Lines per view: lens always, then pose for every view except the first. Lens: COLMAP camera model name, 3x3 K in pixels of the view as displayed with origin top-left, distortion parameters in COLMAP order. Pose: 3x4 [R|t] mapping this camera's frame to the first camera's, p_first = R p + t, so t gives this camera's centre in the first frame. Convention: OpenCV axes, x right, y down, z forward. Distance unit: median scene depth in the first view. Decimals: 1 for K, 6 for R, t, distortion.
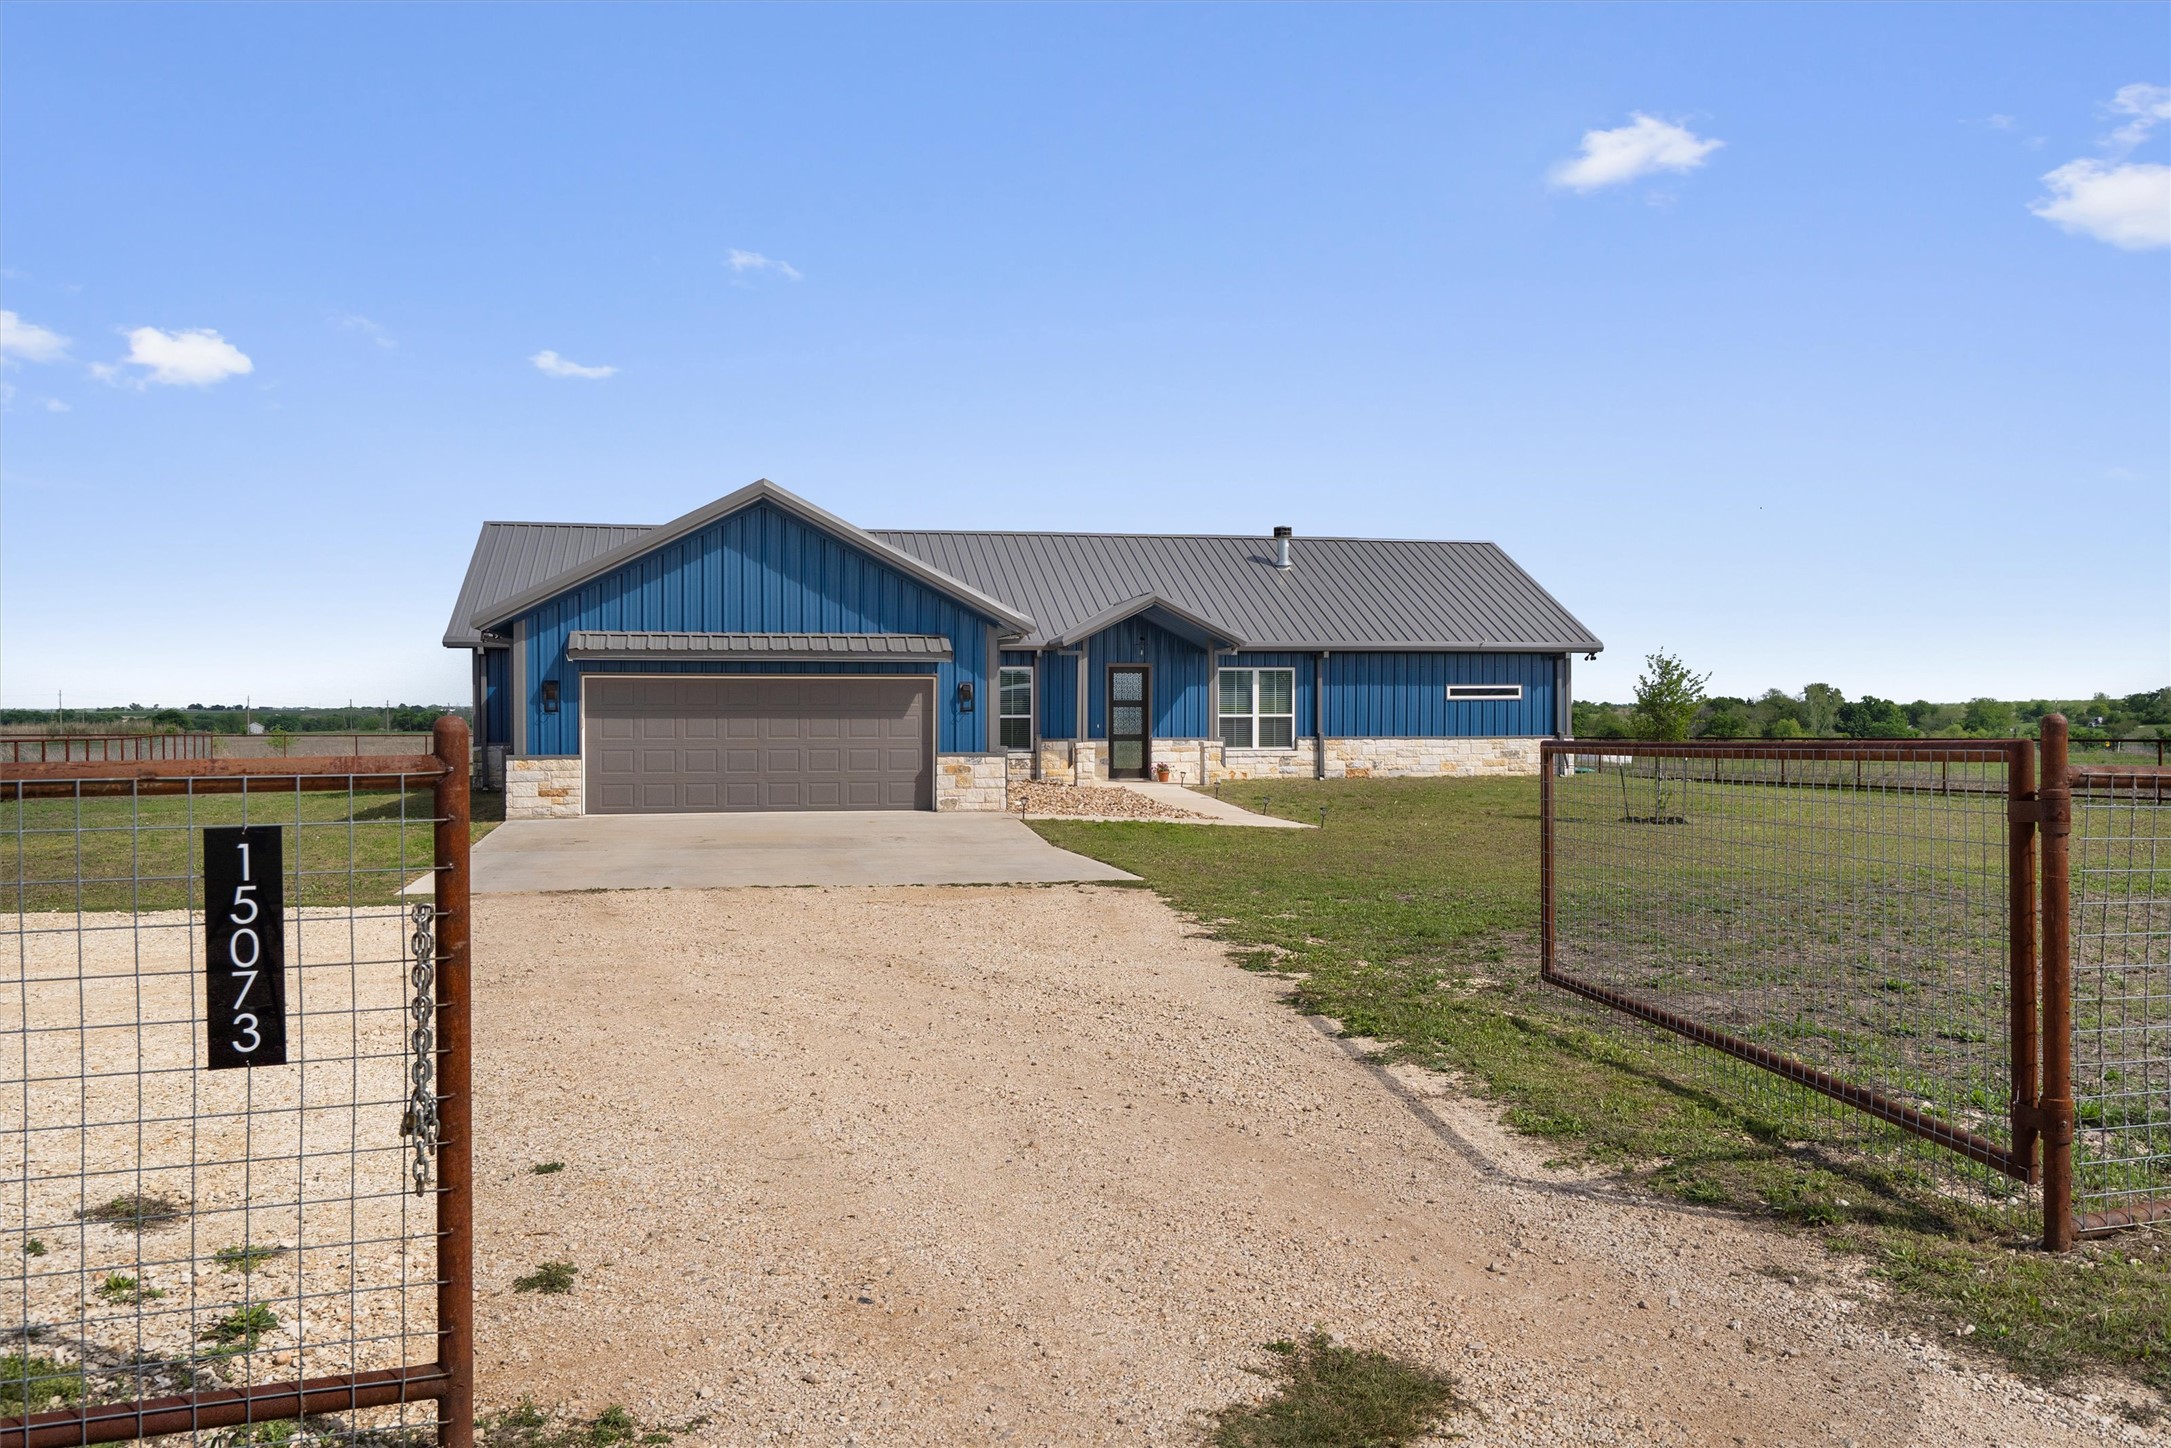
lens RADIAL K [[1693.4, 0, 1137.4], [0, 1693.4, 763.5], [0, 0, 1]] dist [0.006149, 0.000737]
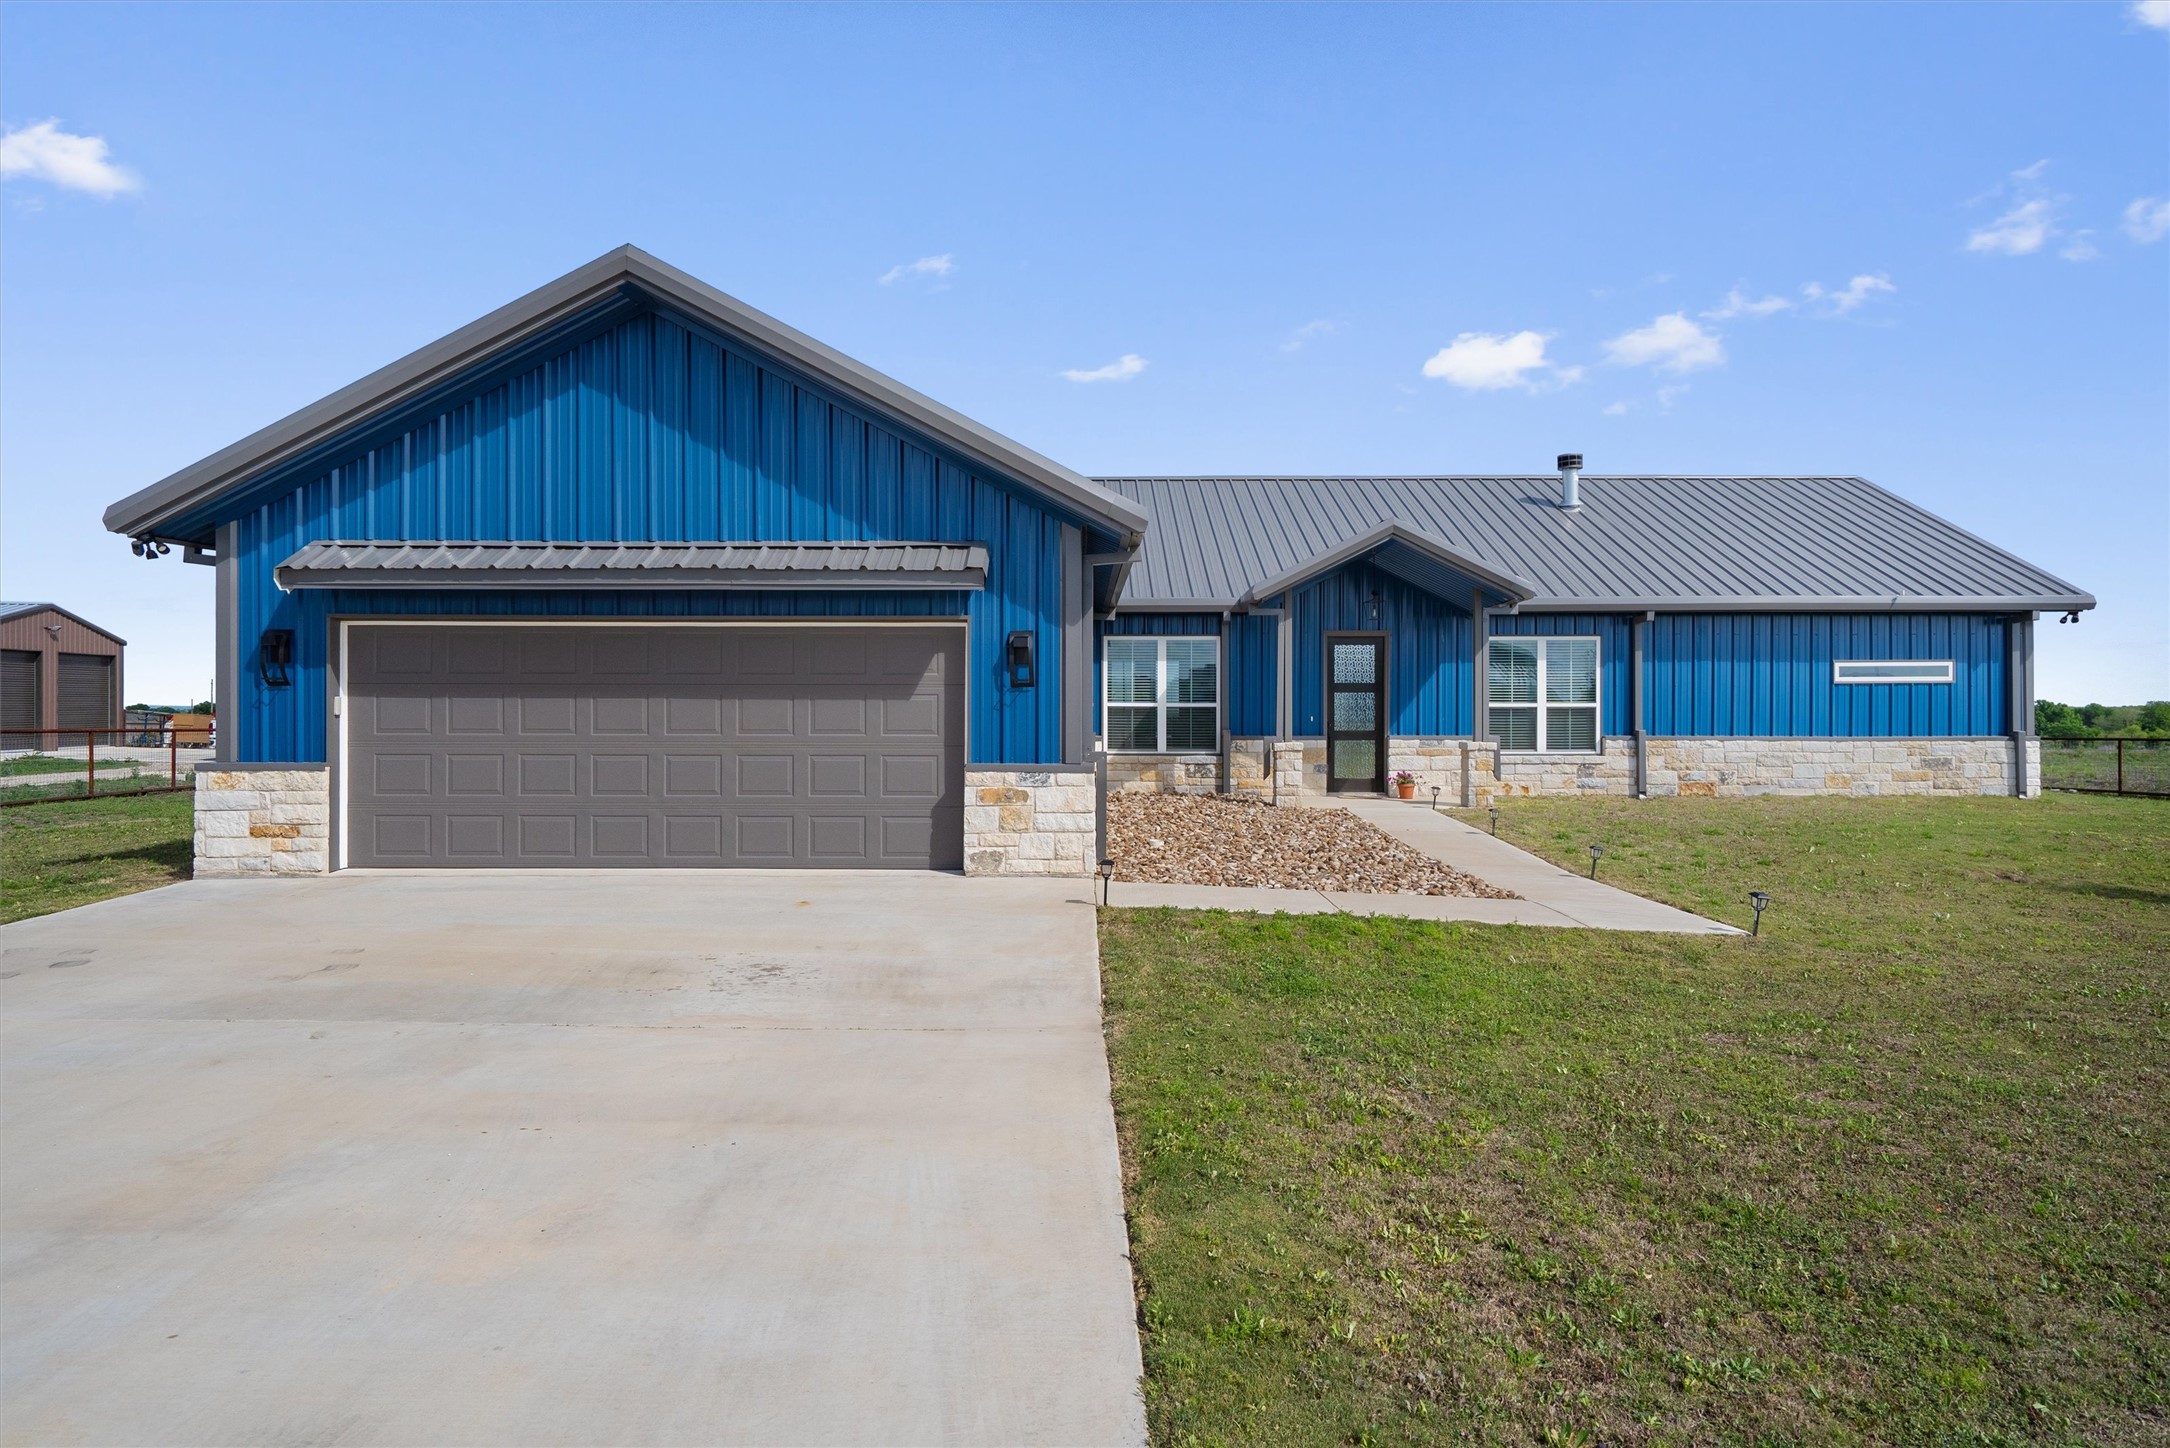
lens RADIAL K [[1260.7, 0, 1088.2], [0, 1260.7, 716.2], [0, 0, 1]] dist [-0.000817, 0.000296]
pose [[0.973113, 0.003411, -0.230302, 0.007551], [-0.009649, 0.999616, -0.025968, -0.008392], [0.230125, 0.027492, 0.972773, 0.459187]]
